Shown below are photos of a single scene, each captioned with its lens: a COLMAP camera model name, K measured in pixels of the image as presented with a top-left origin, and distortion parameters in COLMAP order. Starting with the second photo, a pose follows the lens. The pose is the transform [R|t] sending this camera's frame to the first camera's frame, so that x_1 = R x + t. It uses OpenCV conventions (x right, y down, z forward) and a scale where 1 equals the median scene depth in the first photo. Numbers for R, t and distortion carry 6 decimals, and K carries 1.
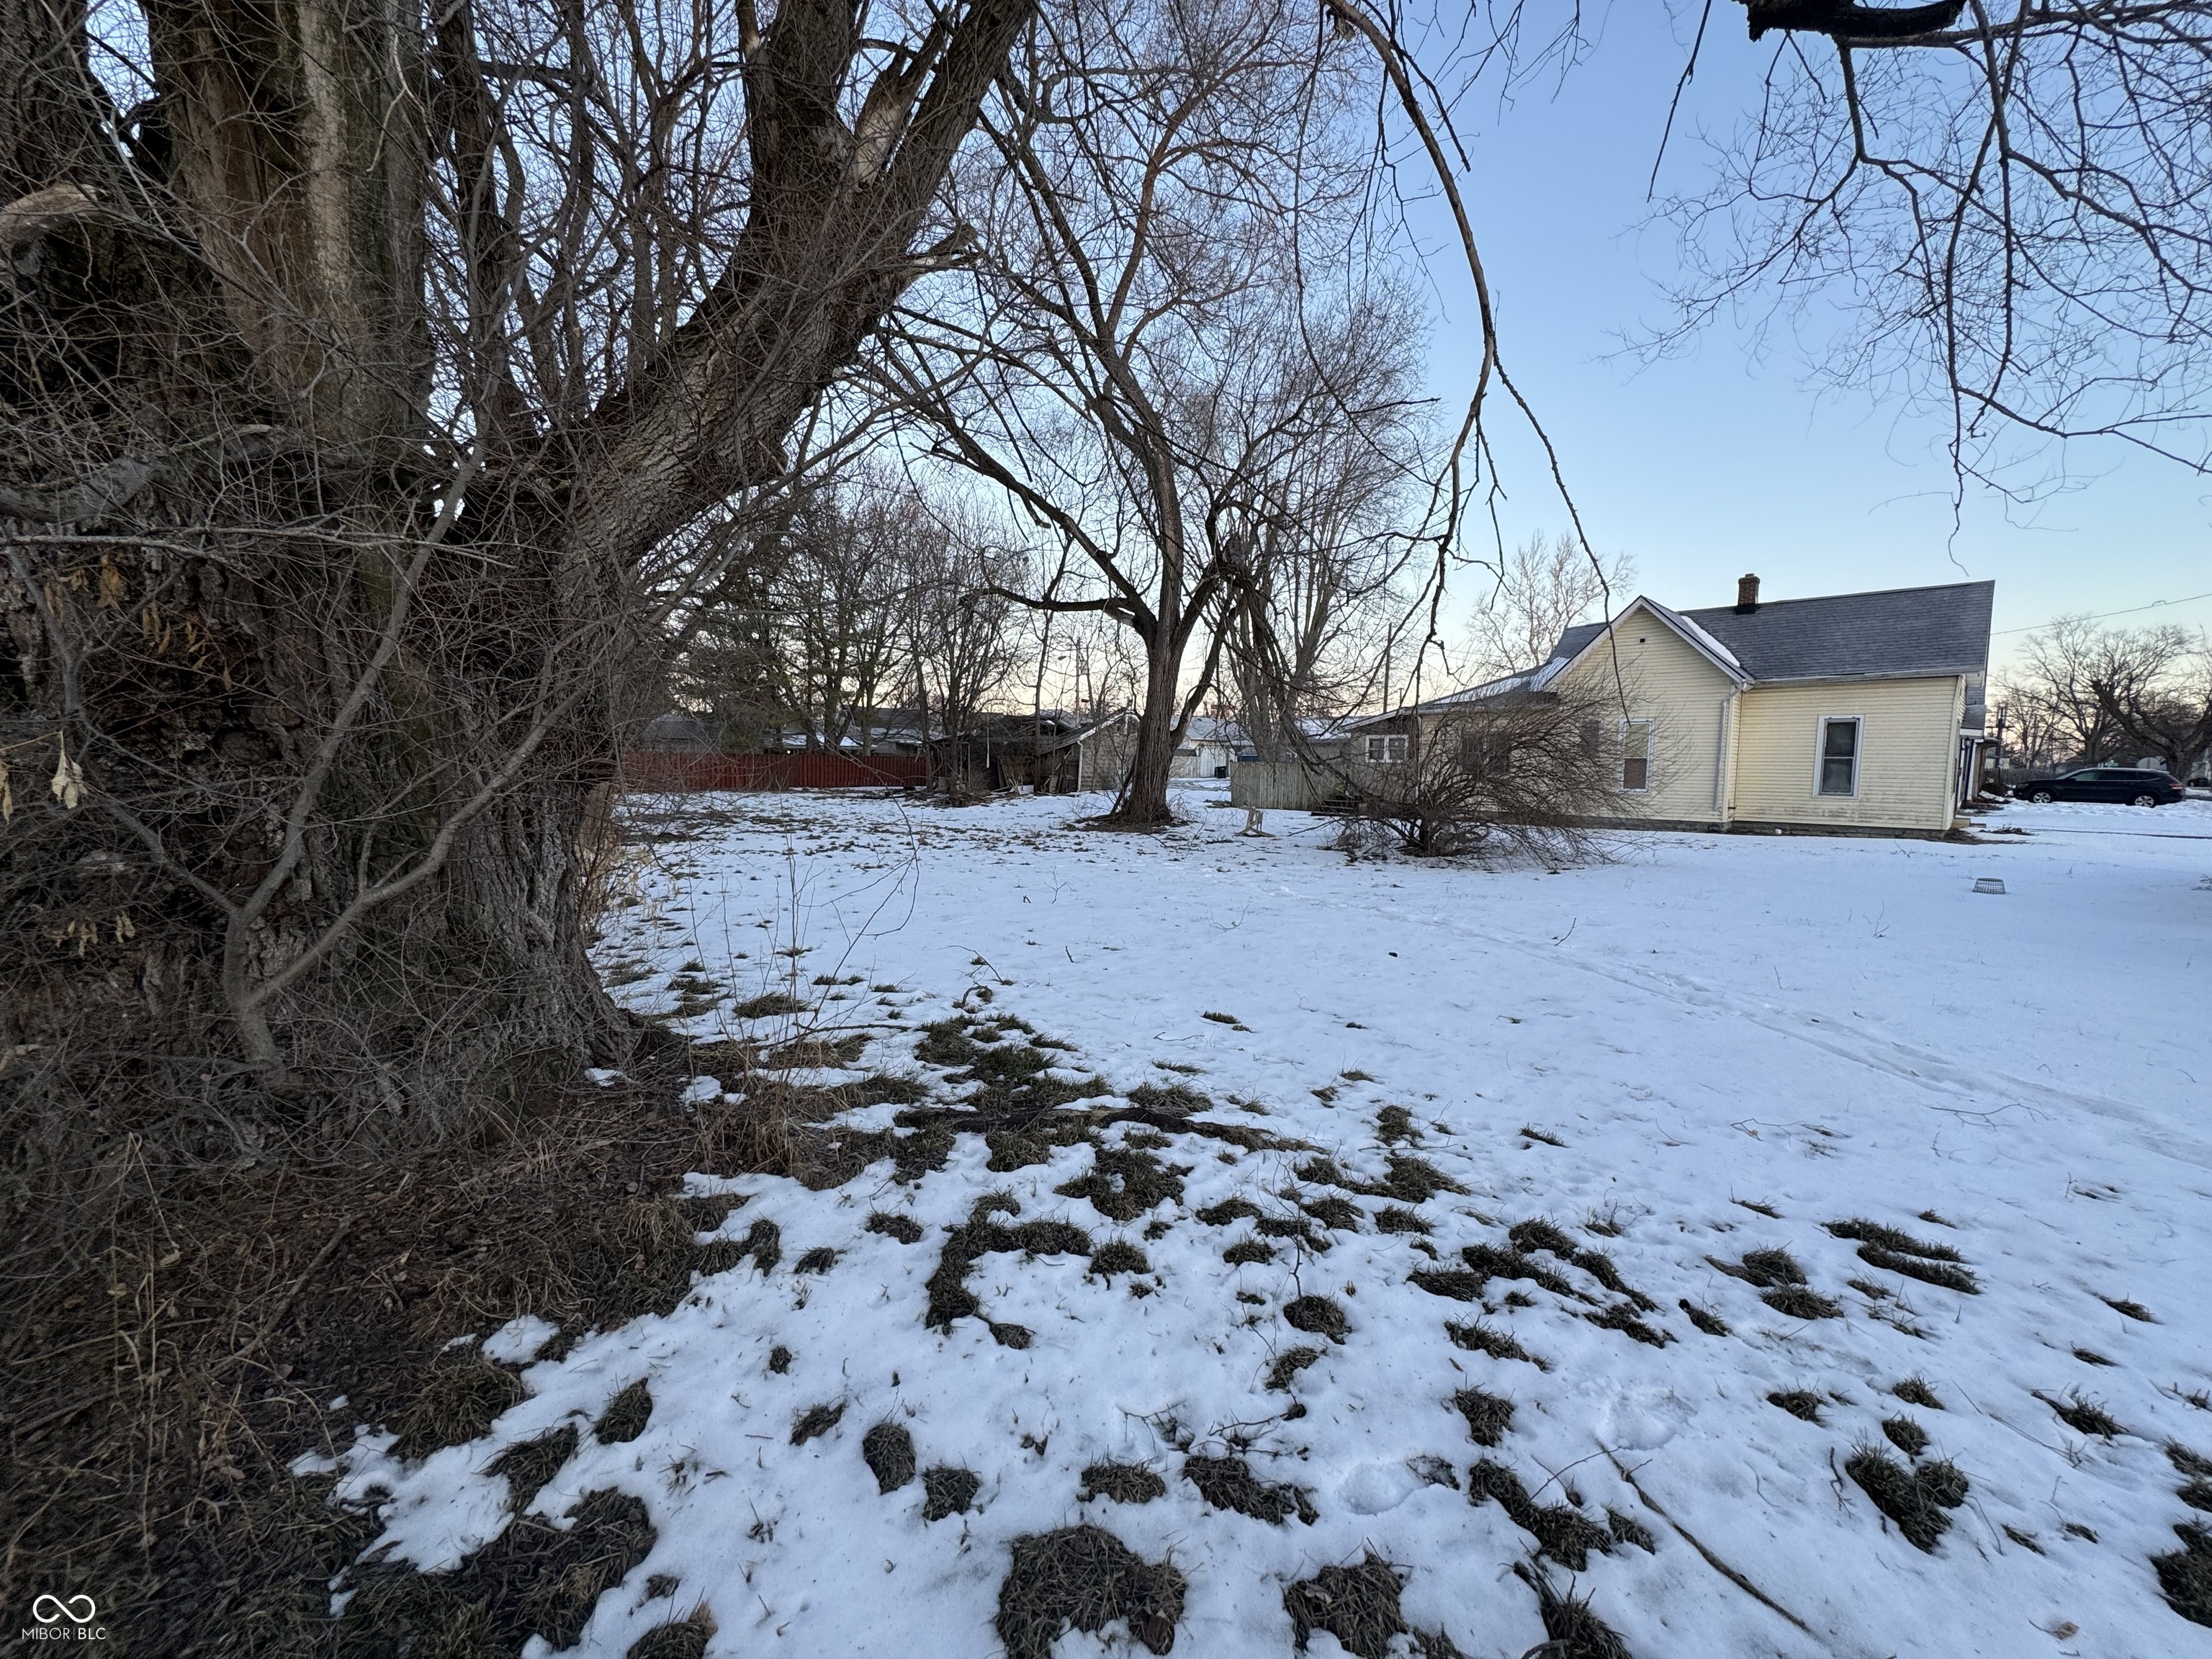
lens RADIAL K [[891.4, 0, 1116.8], [0, 891.4, 833.0], [0, 0, 1]] dist [-0.003481, 0.000428]
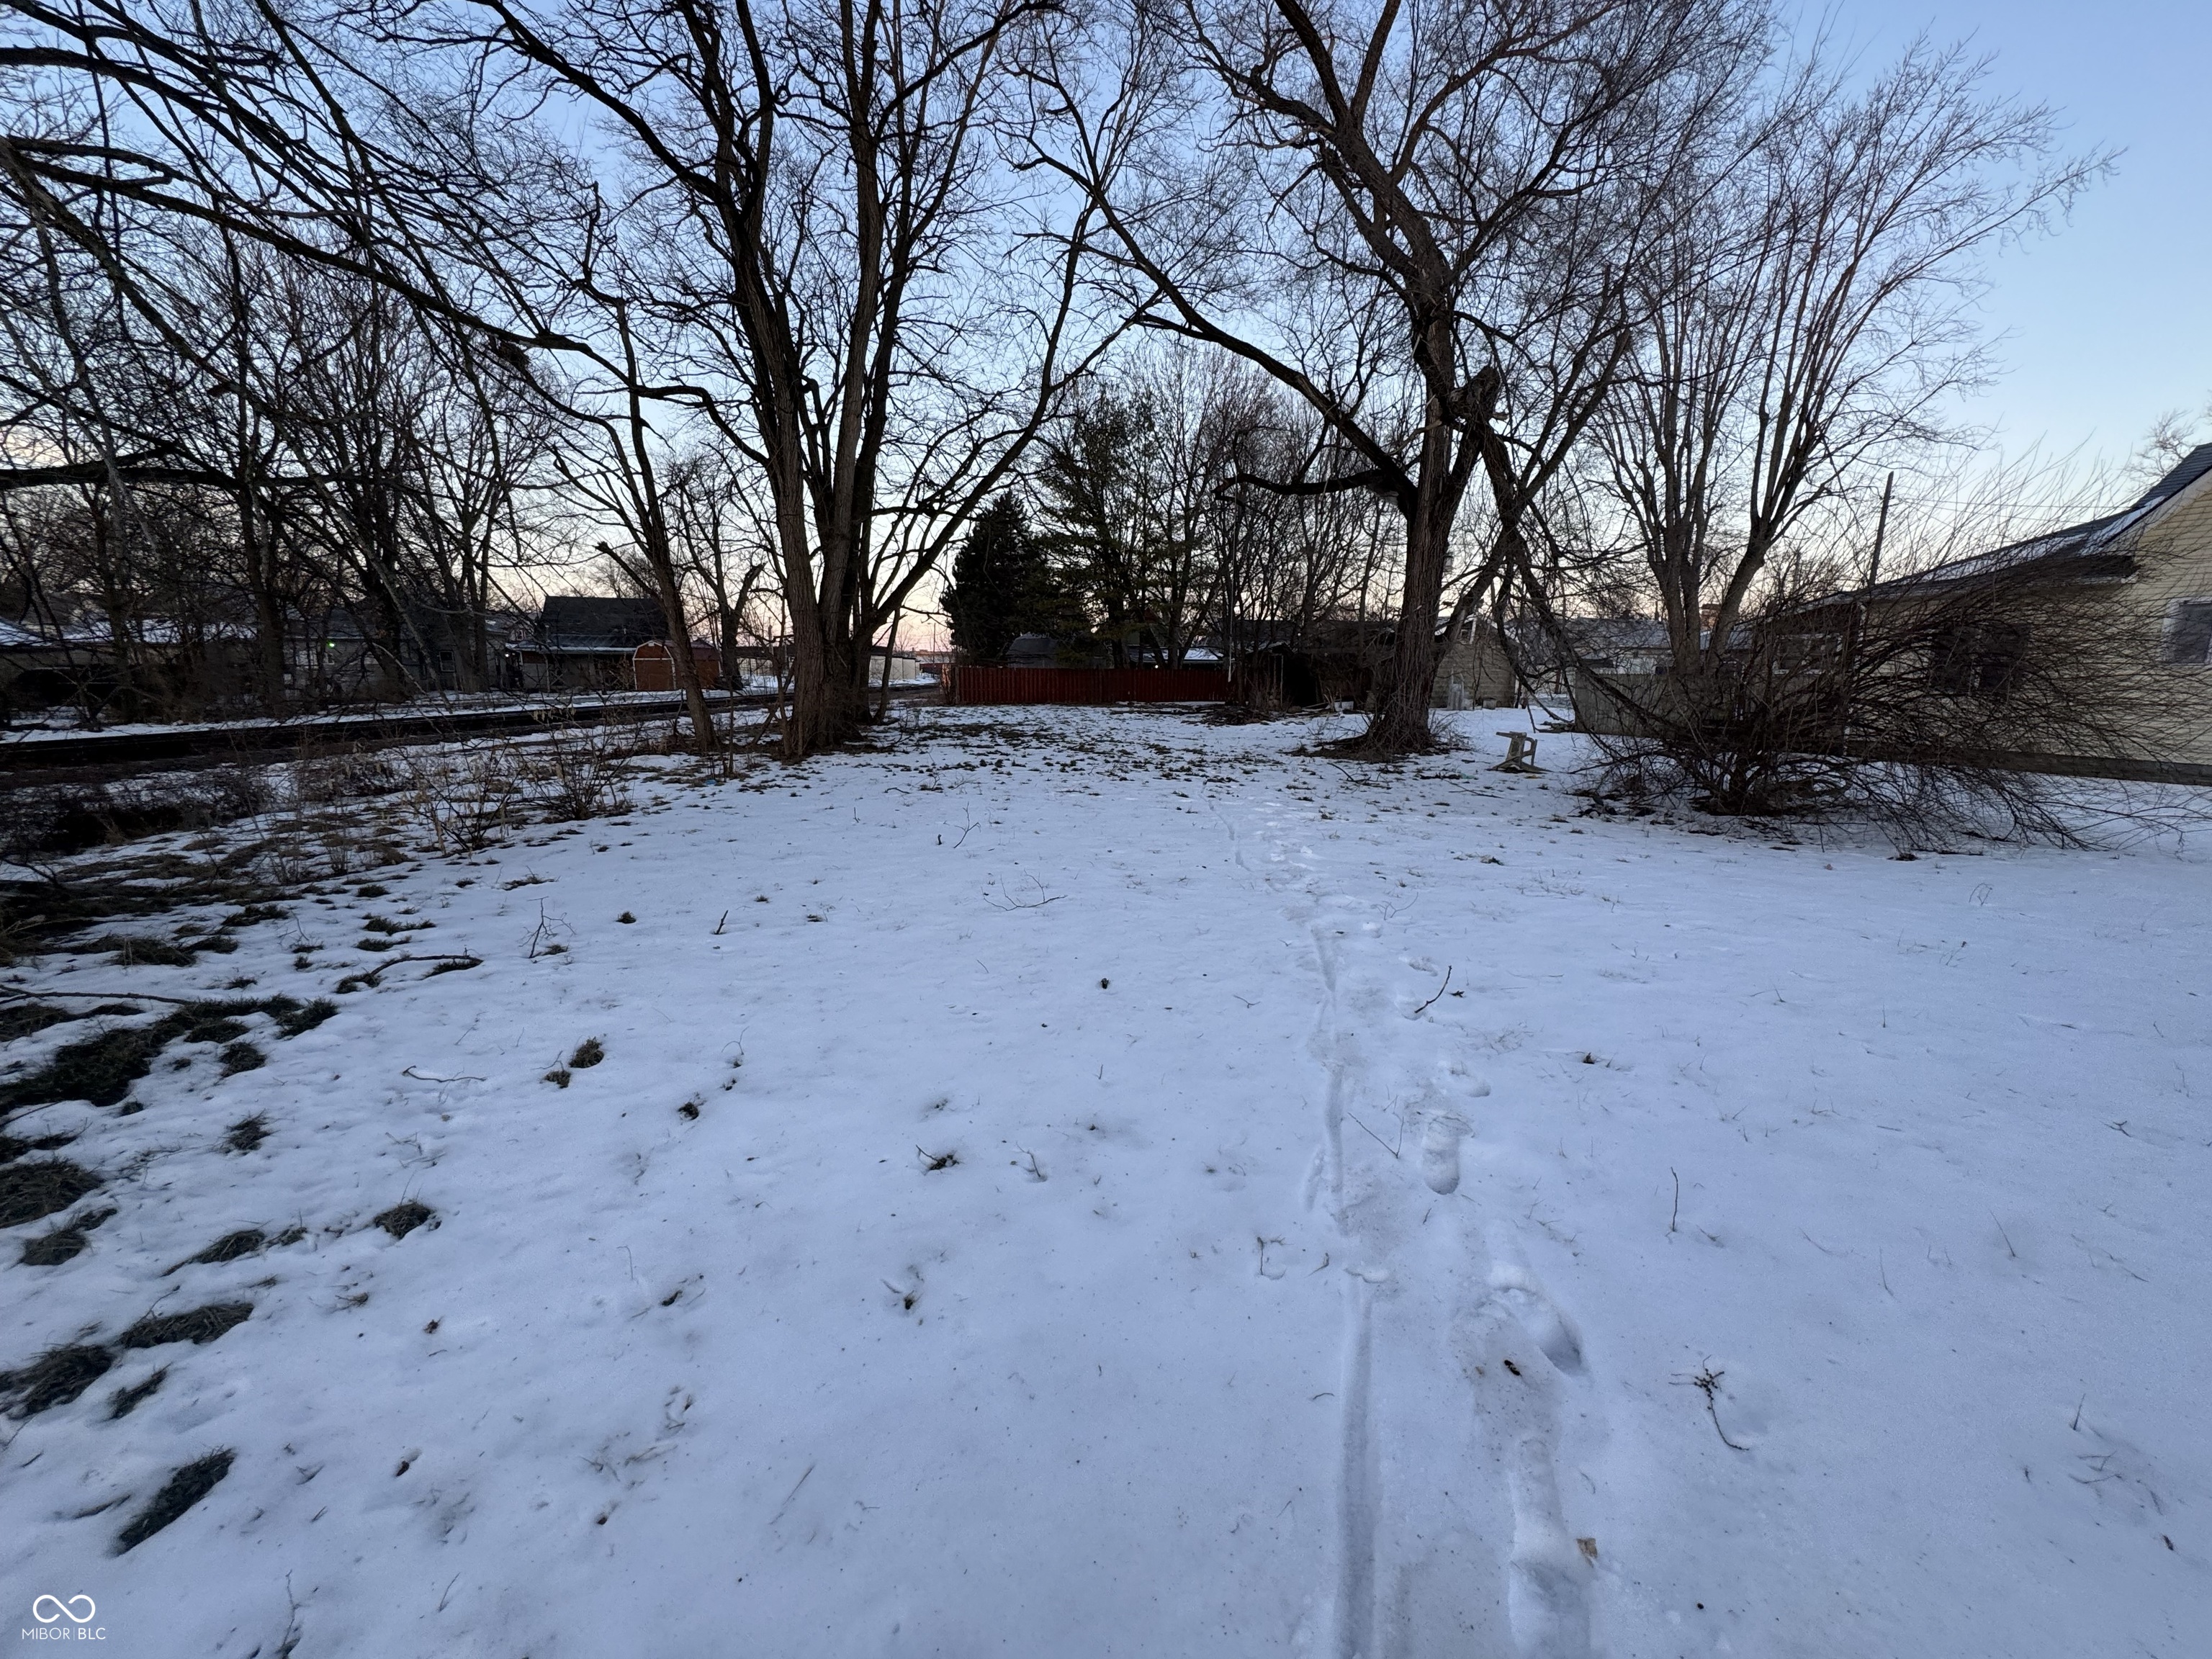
lens RADIAL K [[891.4, 0, 1109.1], [0, 891.4, 821.3], [0, 0, 1]] dist [-0.003481, 0.000428]
pose [[0.886583, 0.070427, -0.457178, 0.102808], [-0.032023, 0.995315, 0.091224, -0.006426], [0.461461, -0.066237, 0.884685, 0.081266]]
